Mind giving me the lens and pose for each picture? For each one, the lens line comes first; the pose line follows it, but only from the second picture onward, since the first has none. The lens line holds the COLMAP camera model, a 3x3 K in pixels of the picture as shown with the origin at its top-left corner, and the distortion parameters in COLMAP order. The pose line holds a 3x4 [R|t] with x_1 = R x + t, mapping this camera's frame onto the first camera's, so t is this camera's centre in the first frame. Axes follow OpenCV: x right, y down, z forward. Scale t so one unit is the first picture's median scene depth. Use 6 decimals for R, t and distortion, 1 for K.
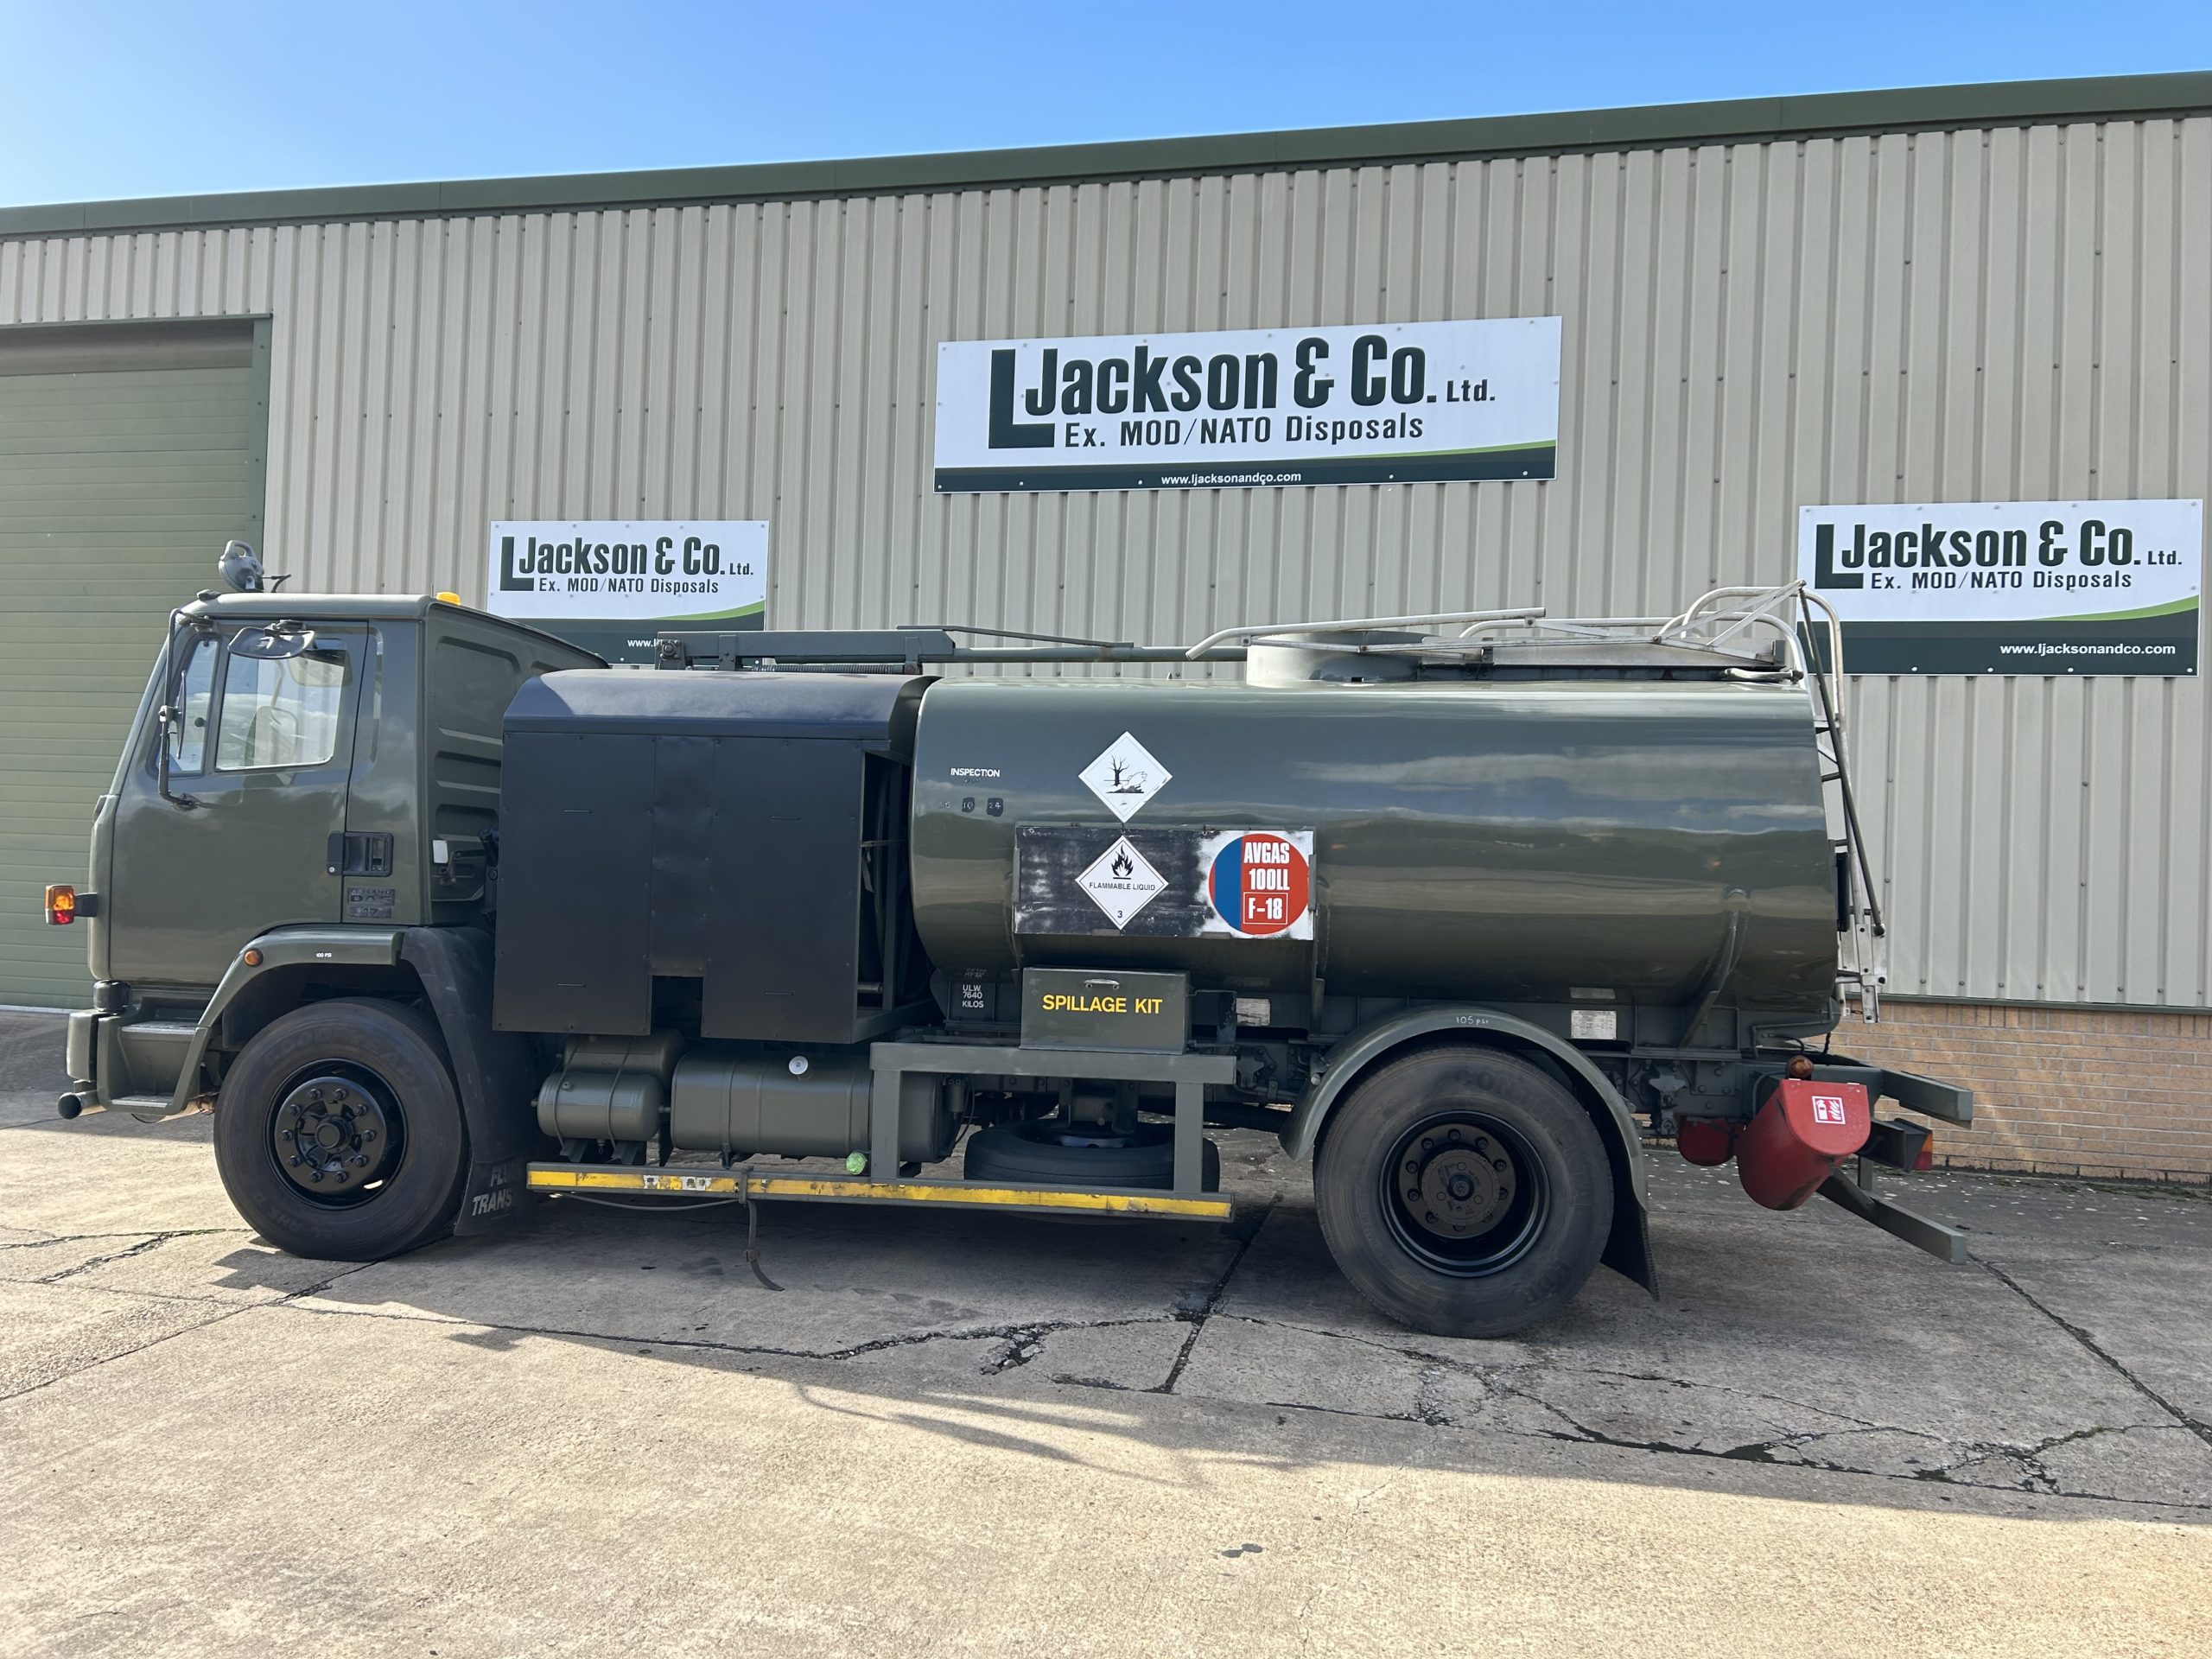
lens RADIAL K [[1656.7, 0, 1091.7], [0, 1656.7, 852.7], [0, 0, 1]] dist [0.067658, -0.070872]
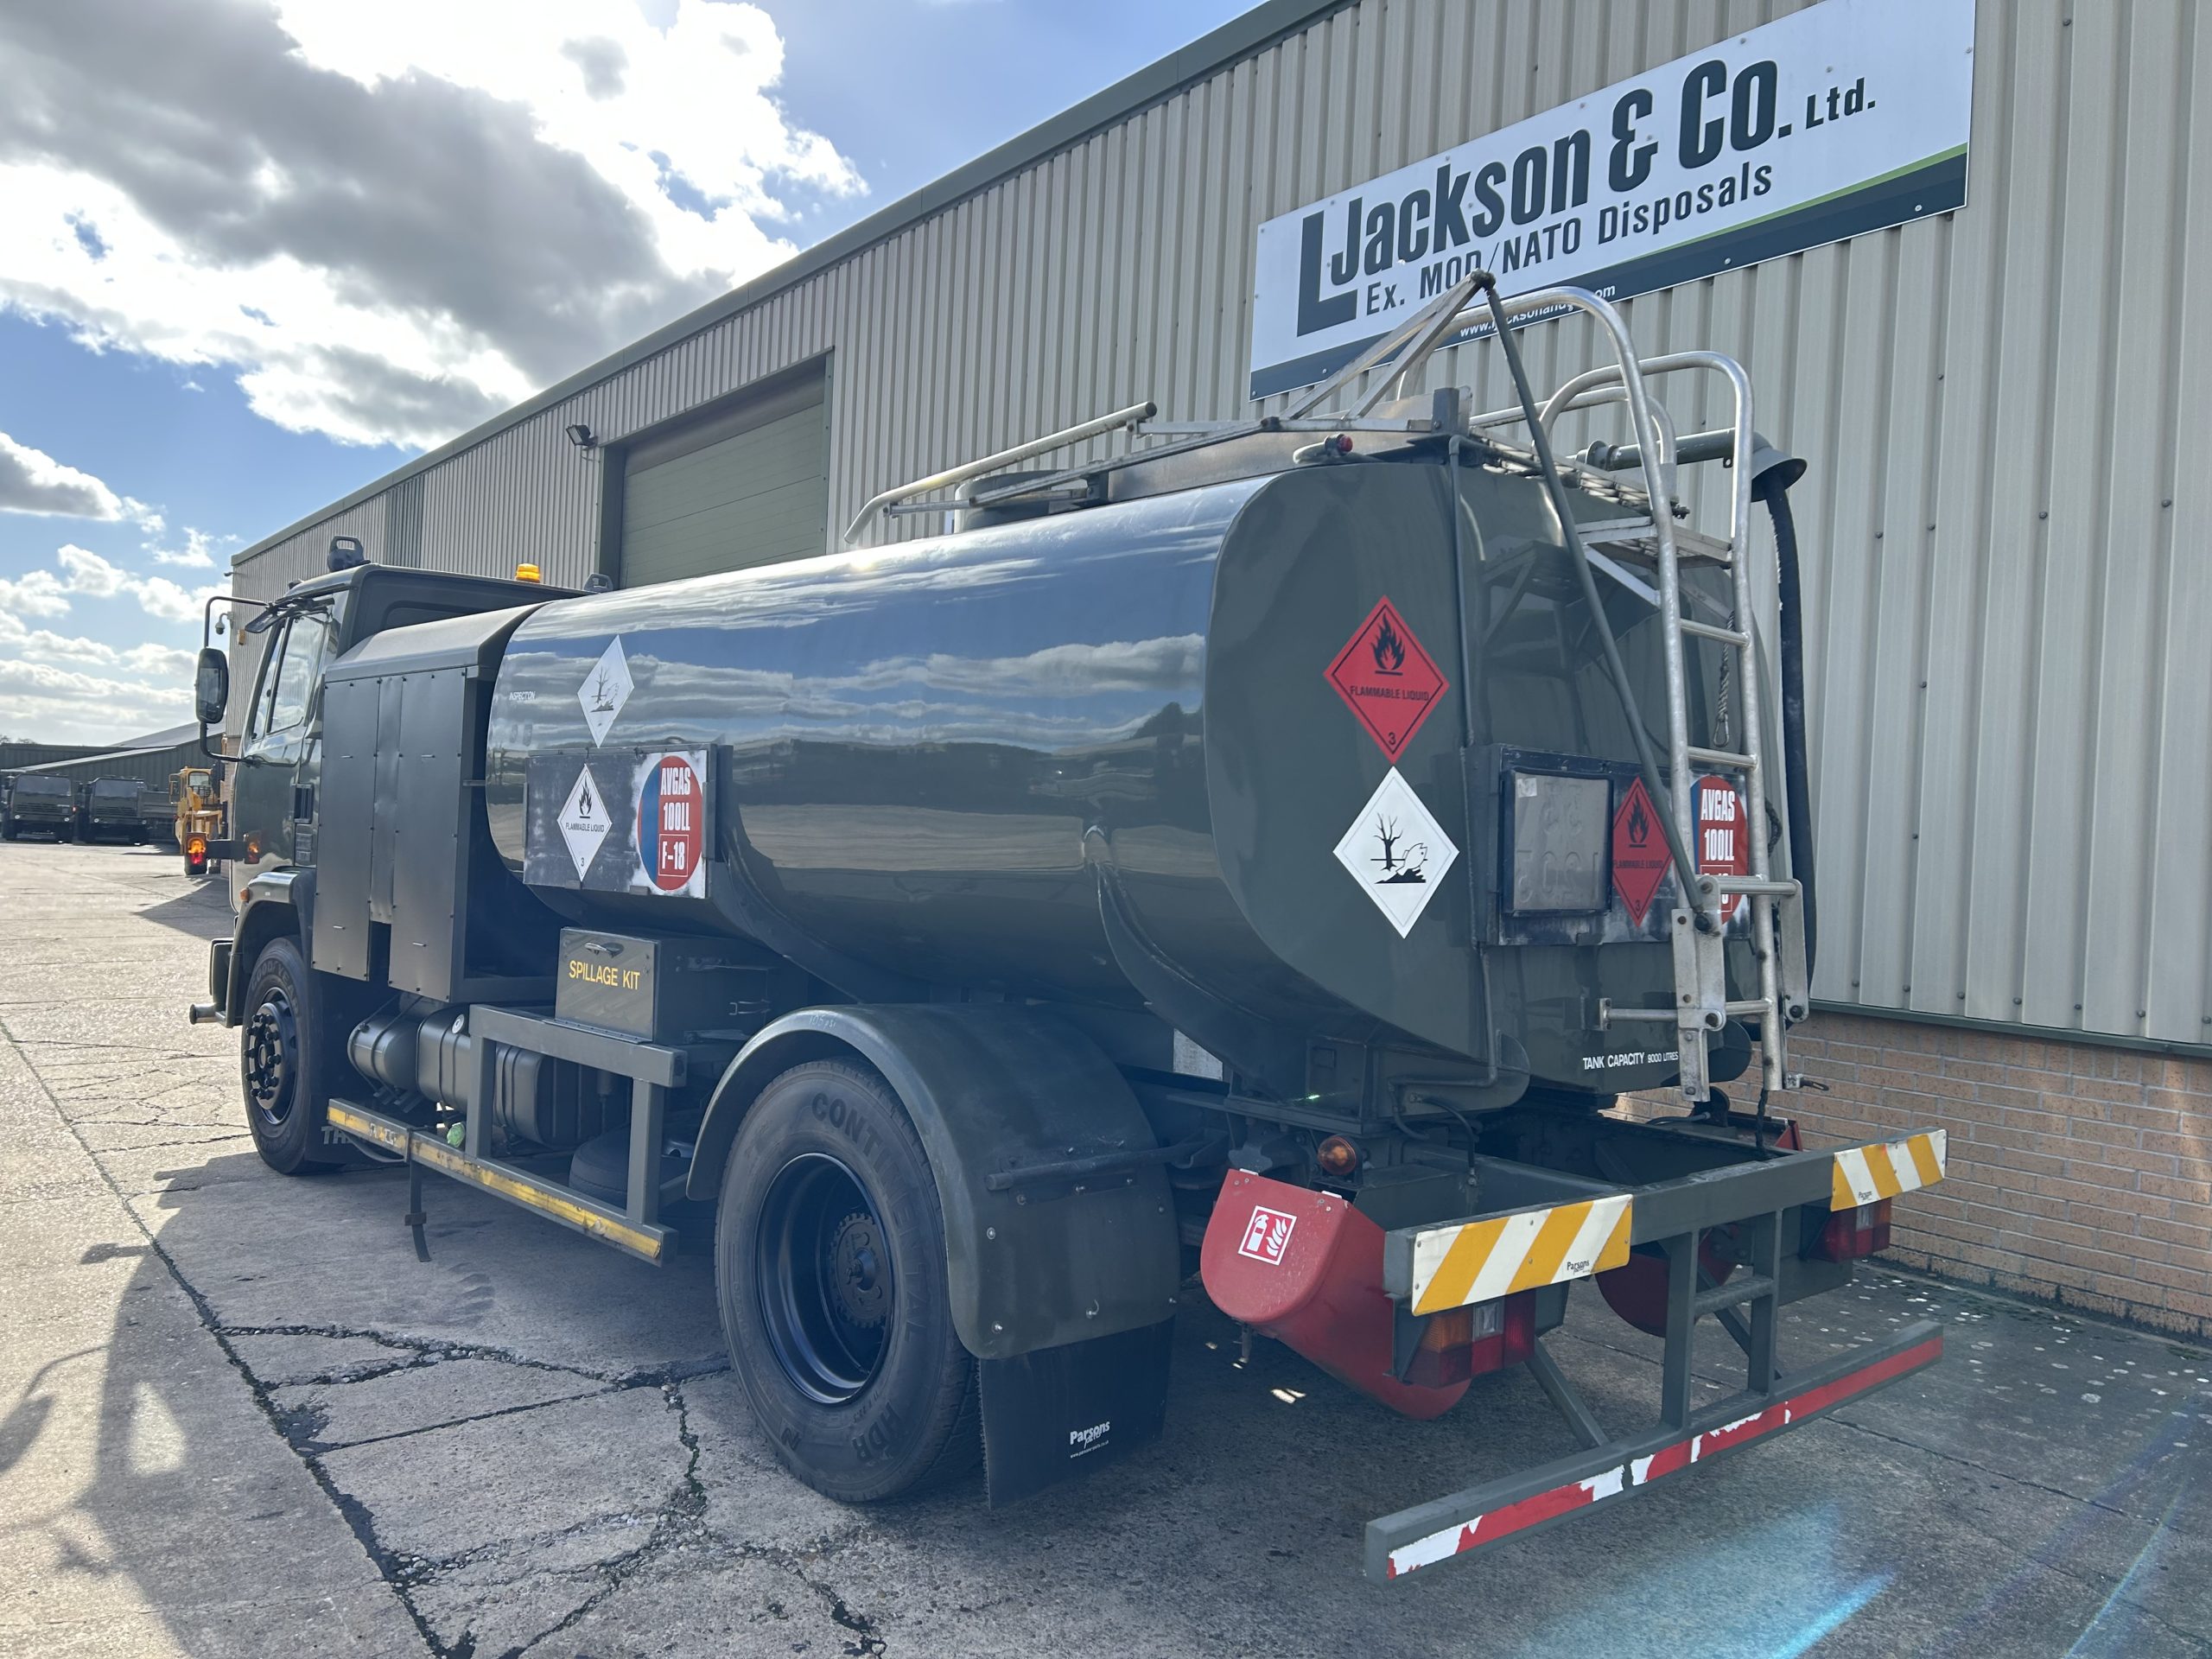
lens RADIAL K [[1656.7, 0, 1090.7], [0, 1656.7, 828.5], [0, 0, 1]] dist [0.067658, -0.070872]
pose [[0.761585, -0.000783, -0.648064, 0.428826], [-0.009229, 0.999885, -0.012053, 0.016632], [0.647999, 0.015160, 0.761490, 0.316143]]
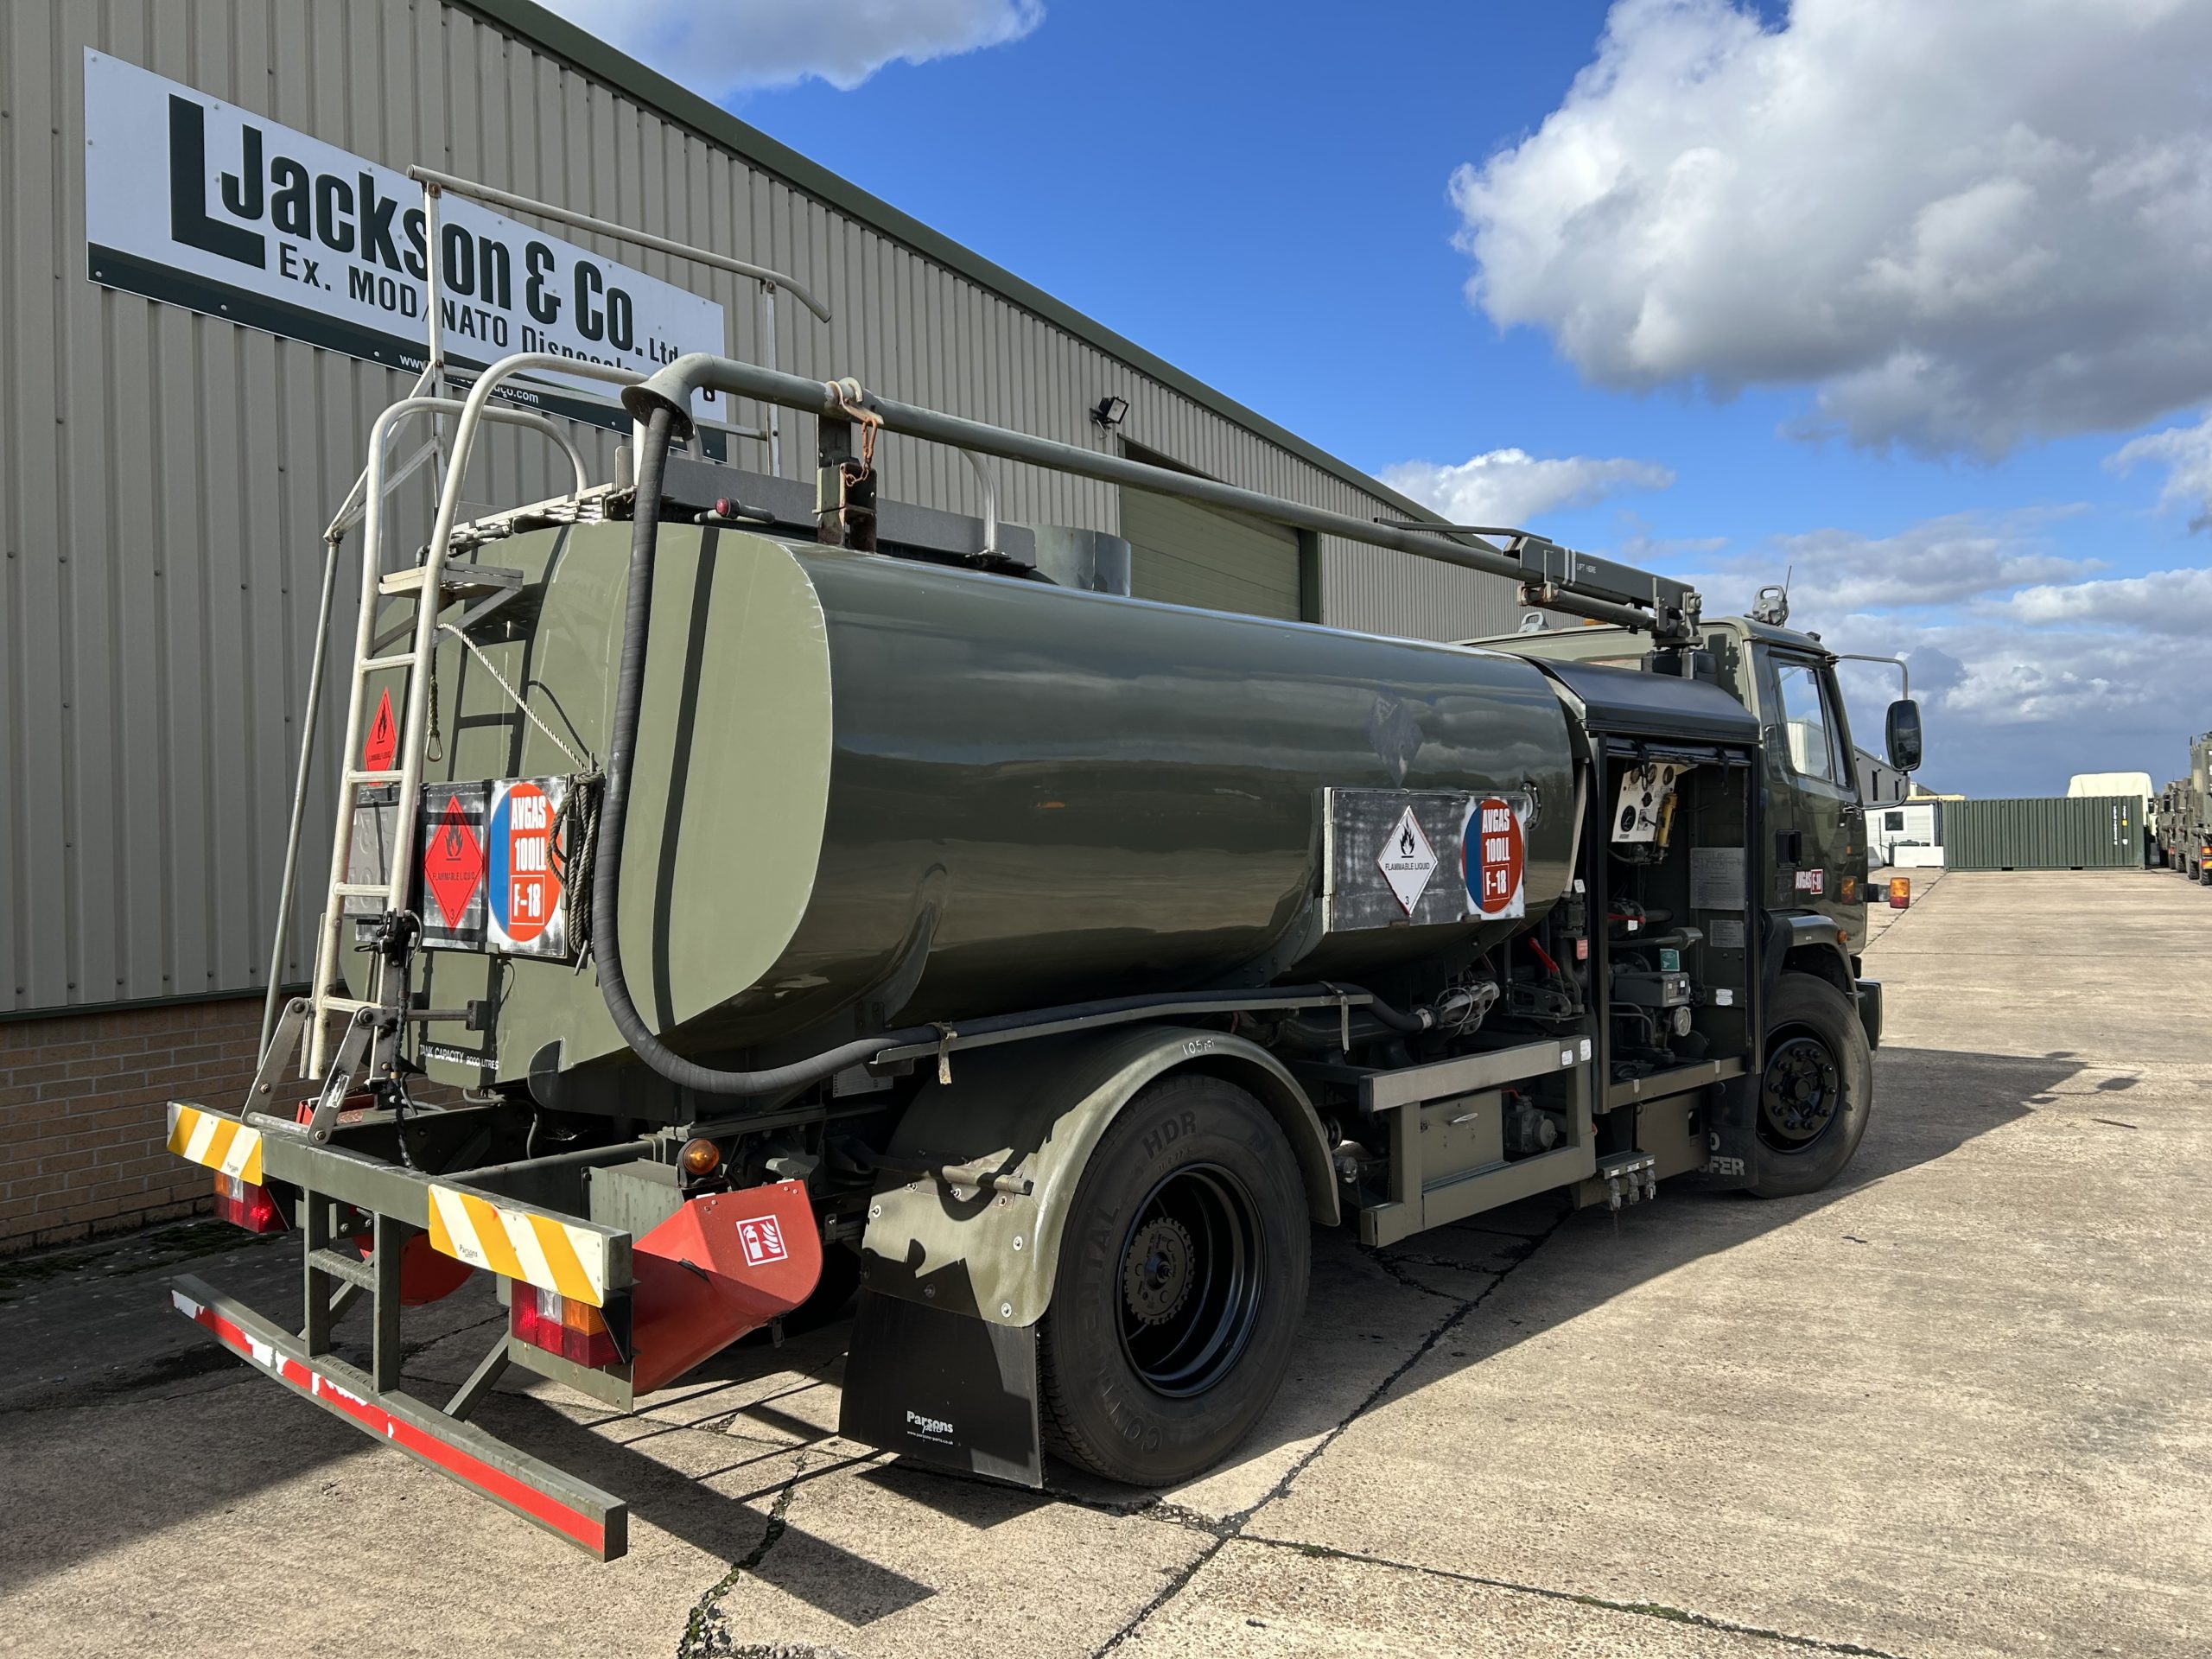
lens RADIAL K [[1656.7, 0, 1114.6], [0, 1656.7, 820.7], [0, 0, 1]] dist [0.067658, -0.070872]
pose [[0.257521, -0.027150, 0.965891, -0.660709], [0.020070, 0.999540, 0.022745, -0.020184], [-0.966064, 0.013528, 0.257947, 0.496164]]
